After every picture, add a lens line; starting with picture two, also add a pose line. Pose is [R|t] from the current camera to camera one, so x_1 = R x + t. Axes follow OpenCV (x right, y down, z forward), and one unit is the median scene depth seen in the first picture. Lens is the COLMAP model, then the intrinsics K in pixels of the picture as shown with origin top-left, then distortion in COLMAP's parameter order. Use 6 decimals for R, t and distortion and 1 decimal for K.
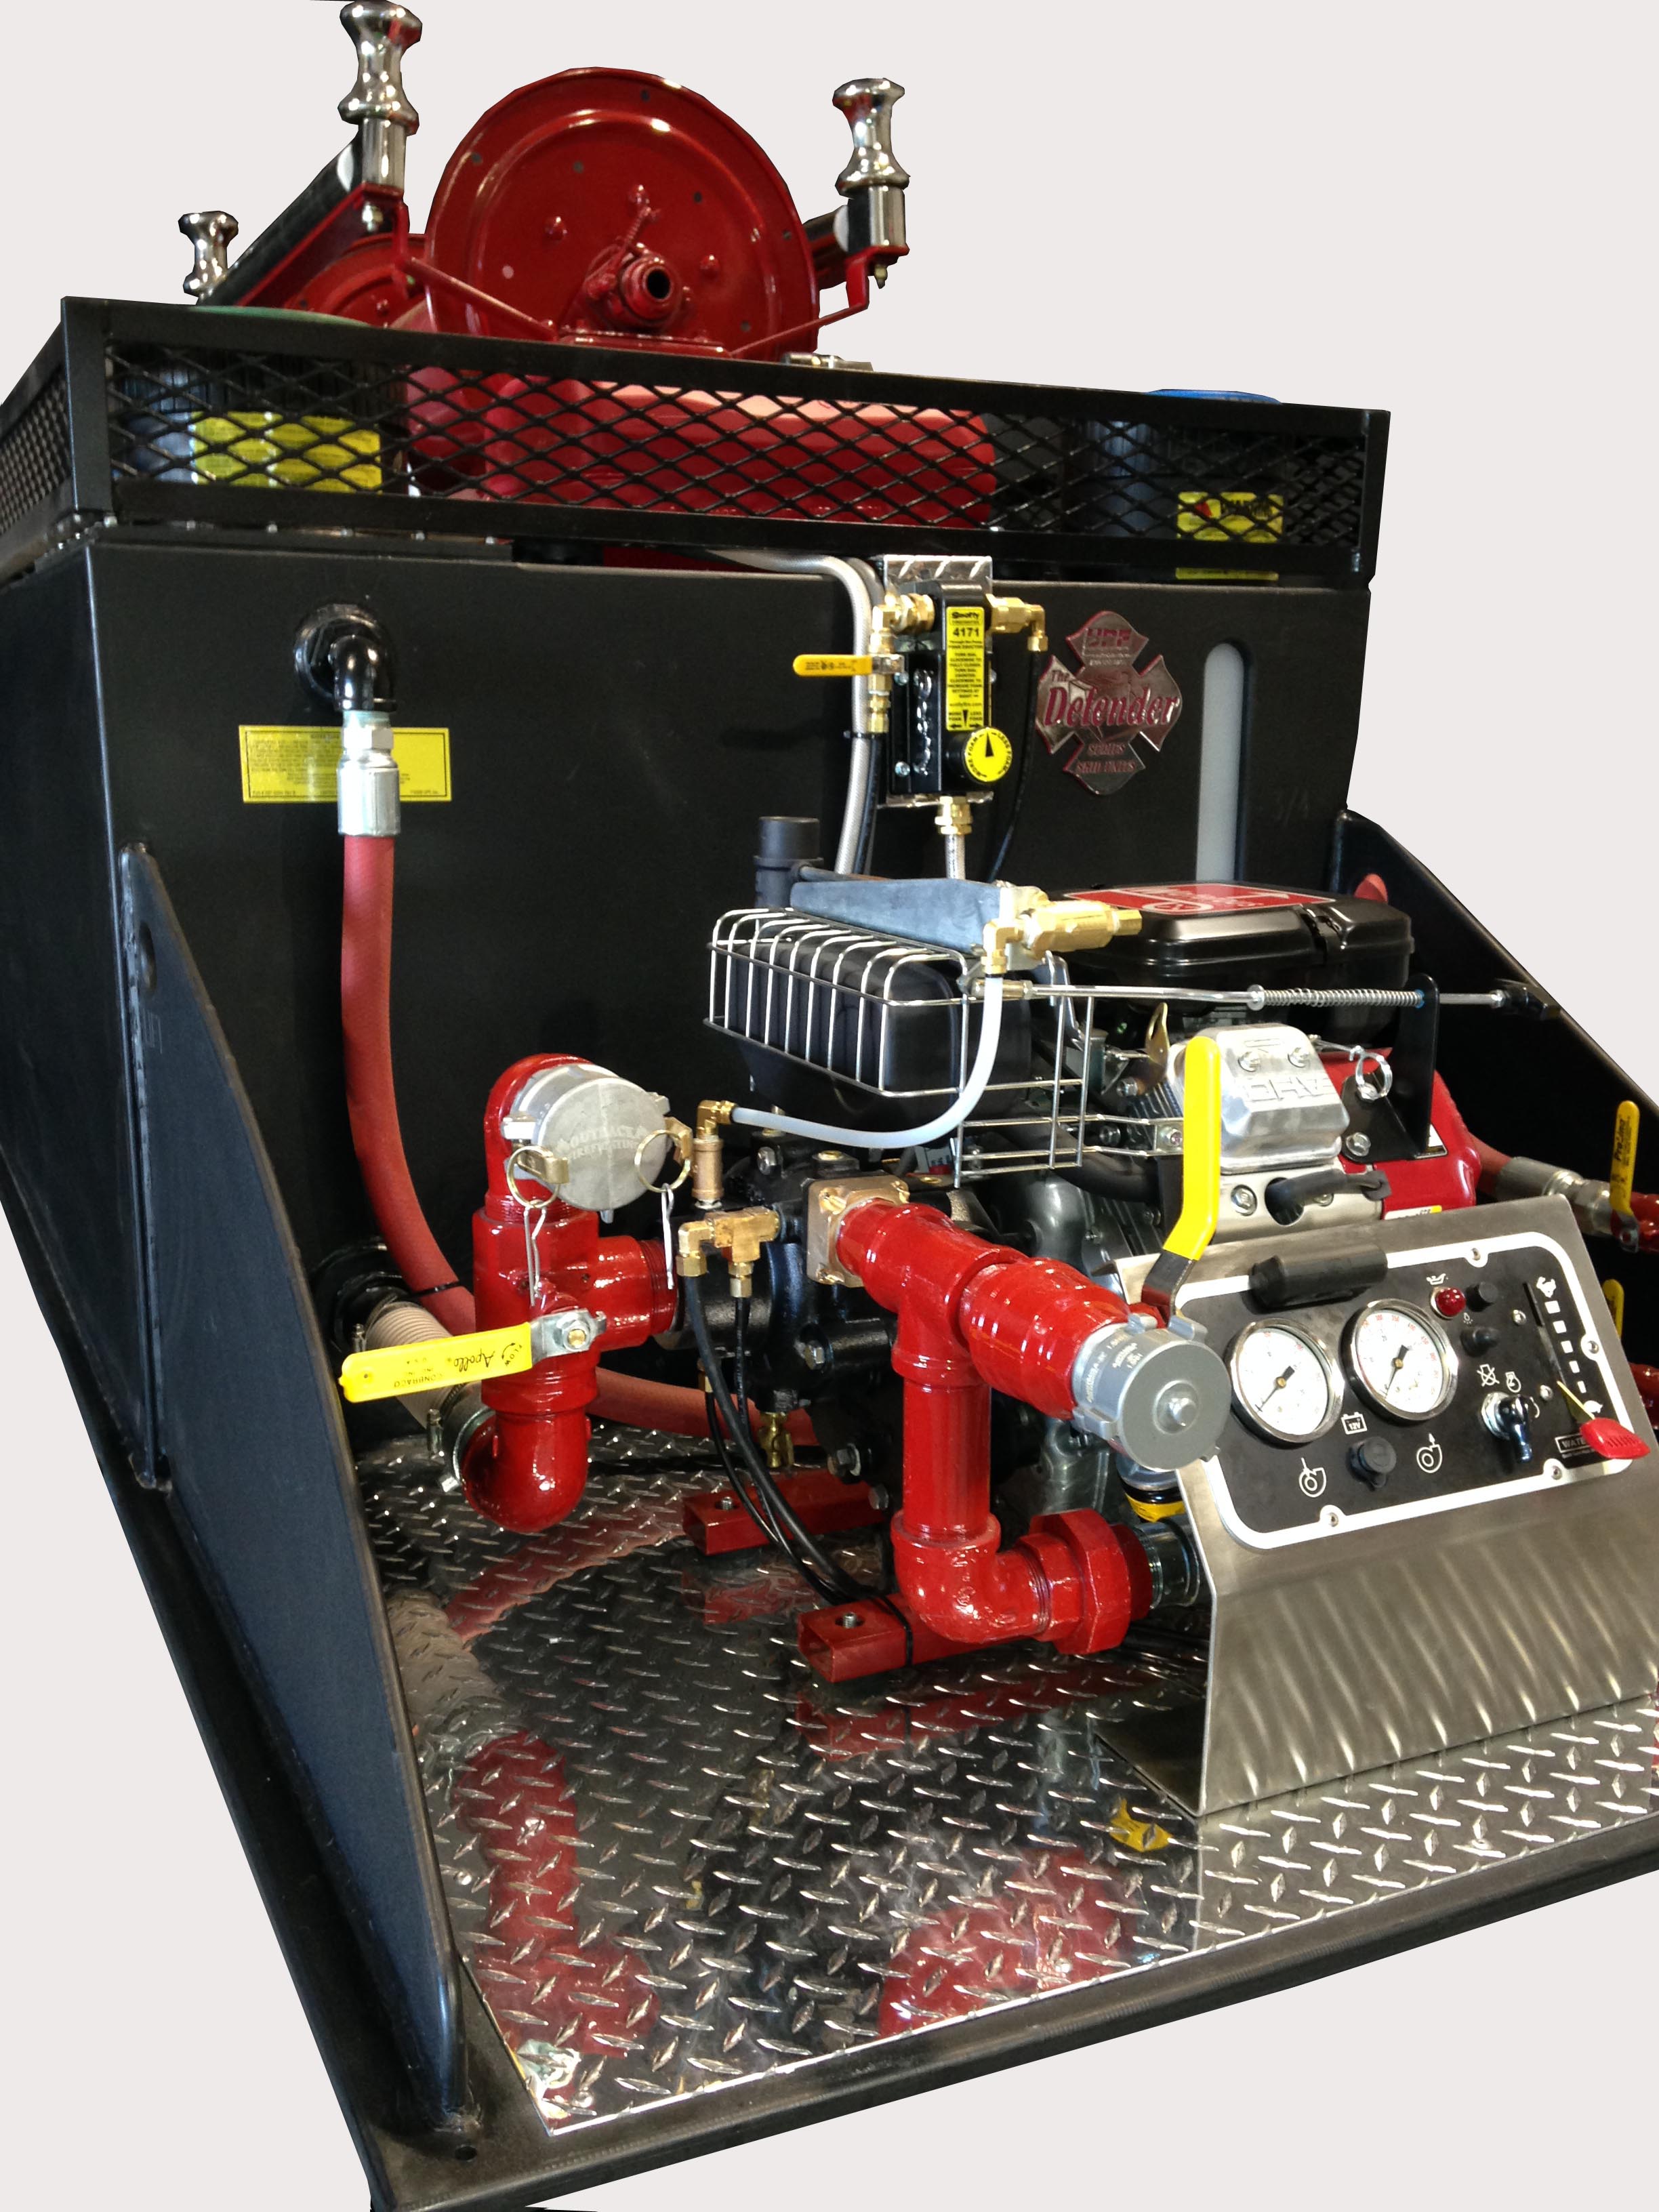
lens RADIAL K [[2093.6, 0, 826.6], [0, 2093.6, 1107.1], [0, 0, 1]] dist [0.053863, 0.000000]
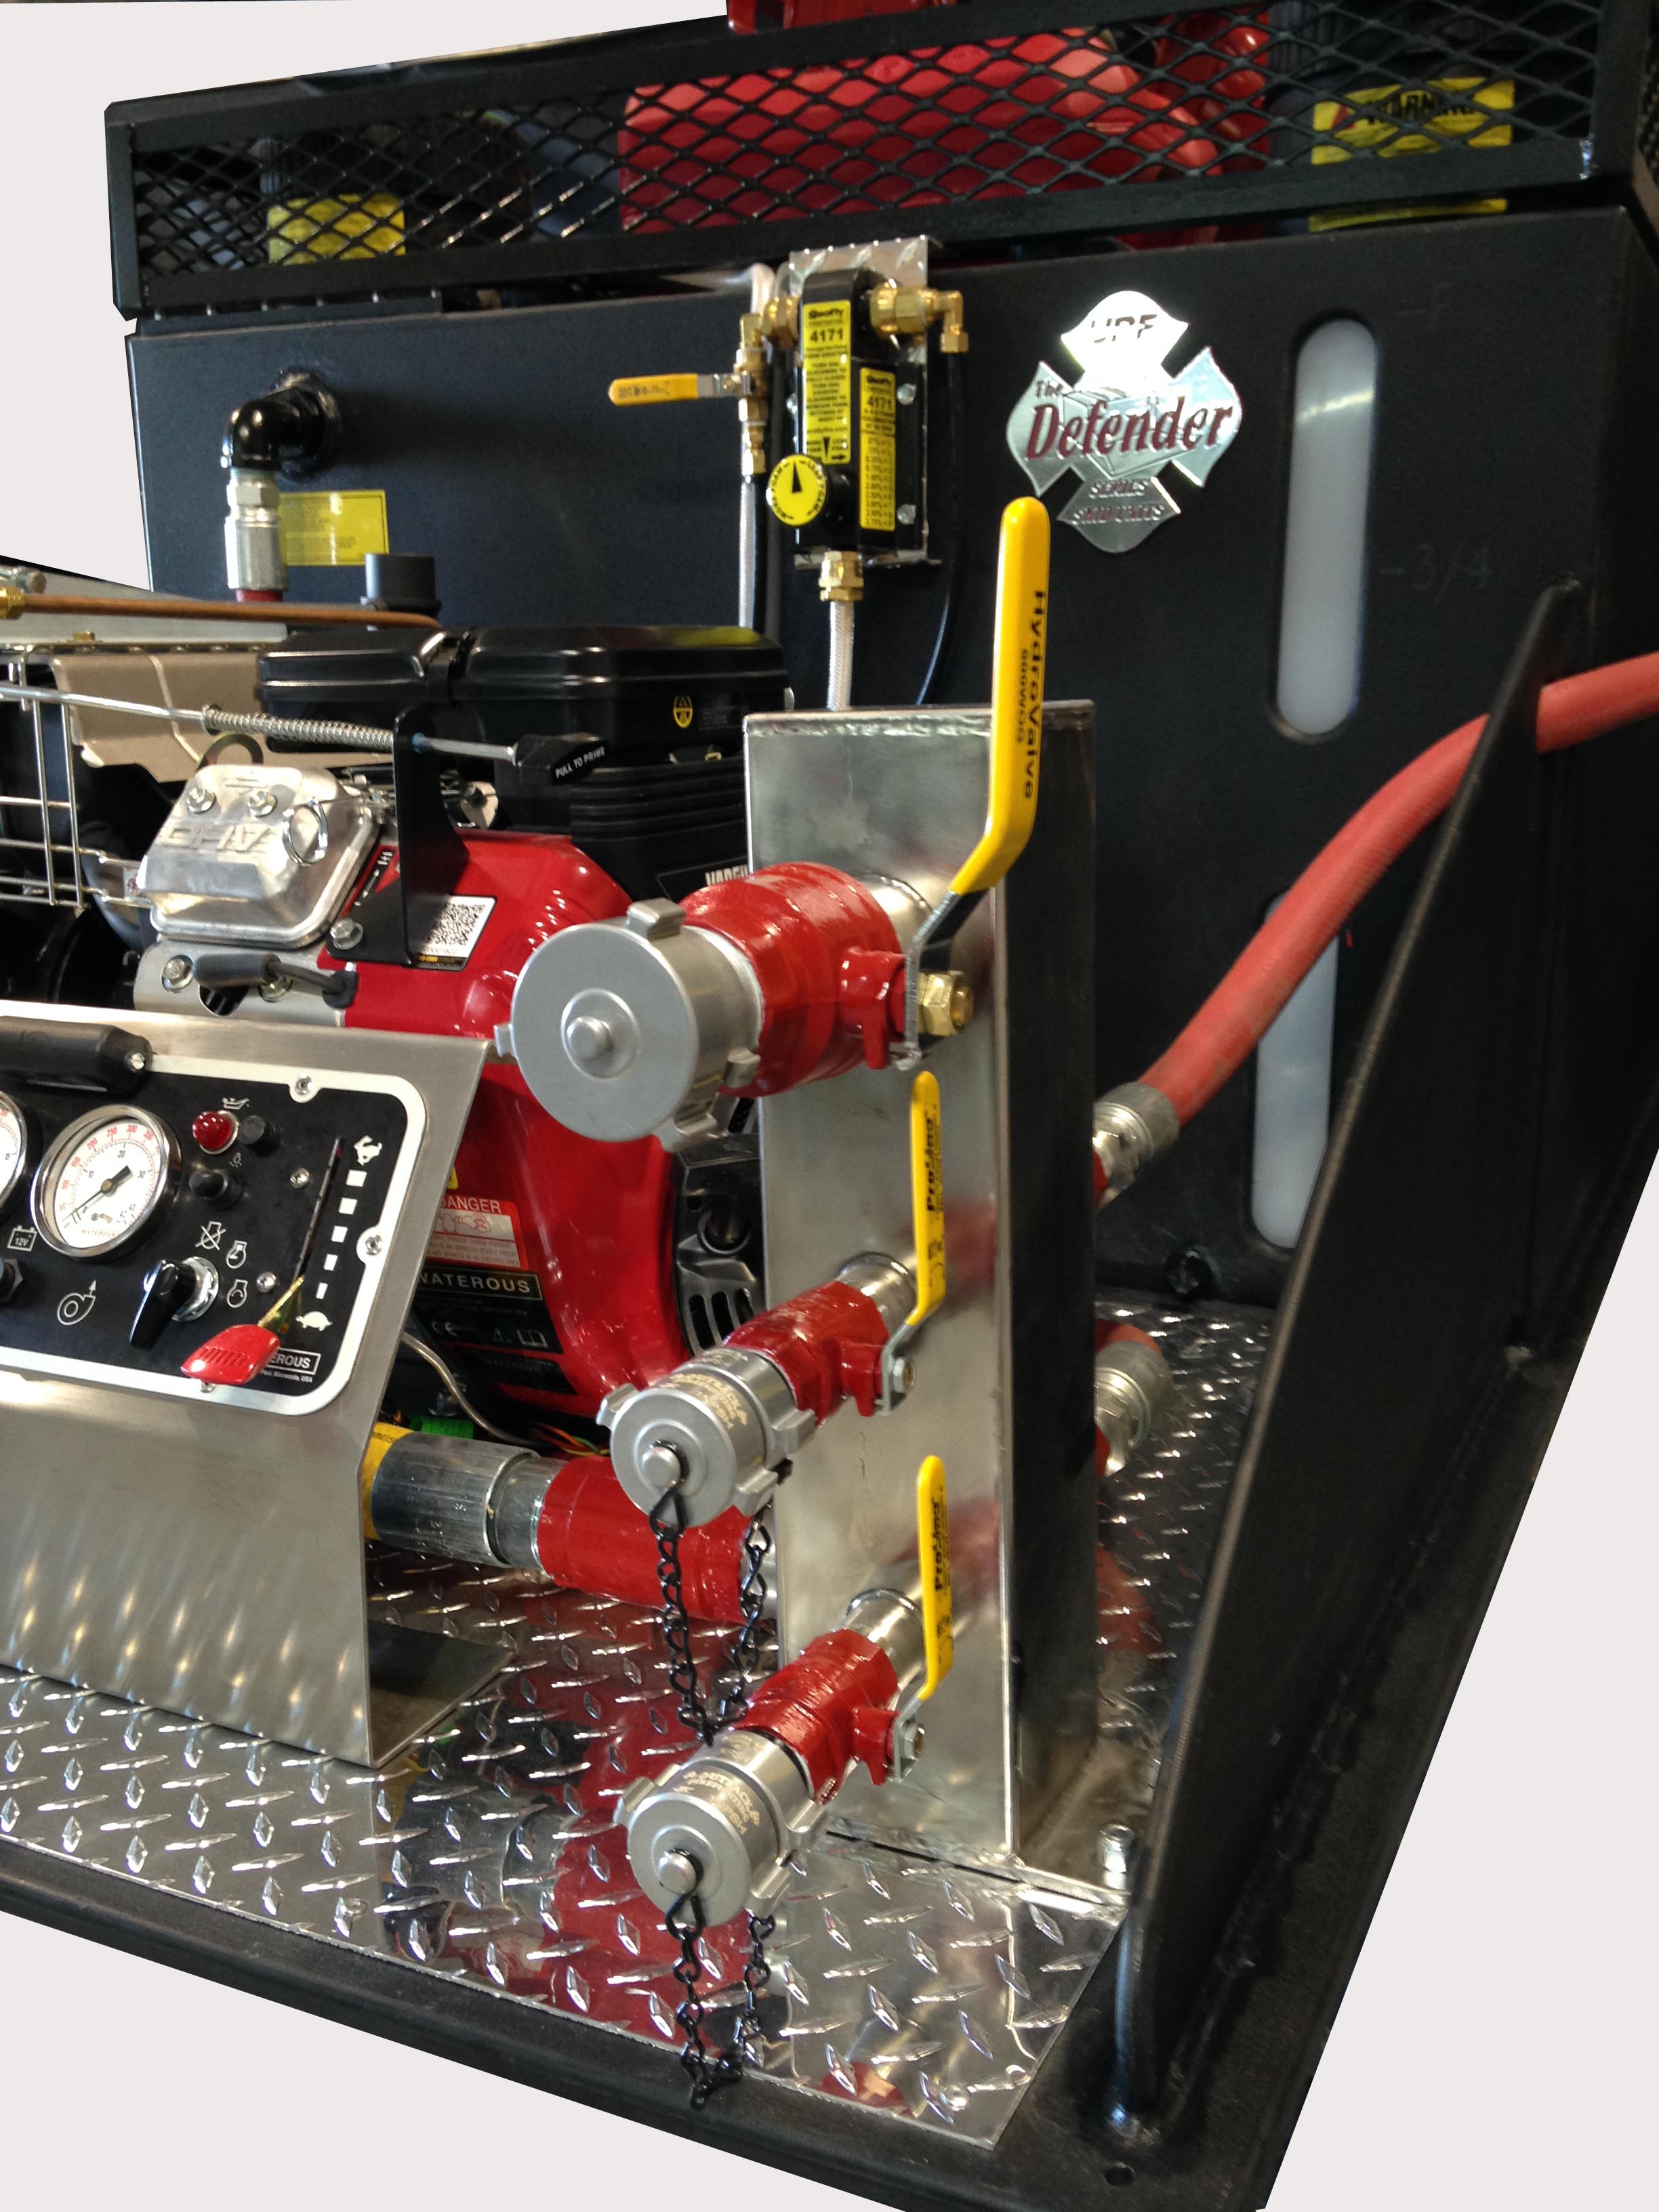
lens RADIAL K [[2093.6, 0, 829.4], [0, 2093.6, 1103.9], [0, 0, 1]] dist [0.053863, 0.000000]
pose [[0.605622, 0.160870, -0.779322, 0.779299], [-0.145489, 0.985229, 0.090313, -0.011966], [0.782339, 0.058687, 0.620082, 0.550139]]
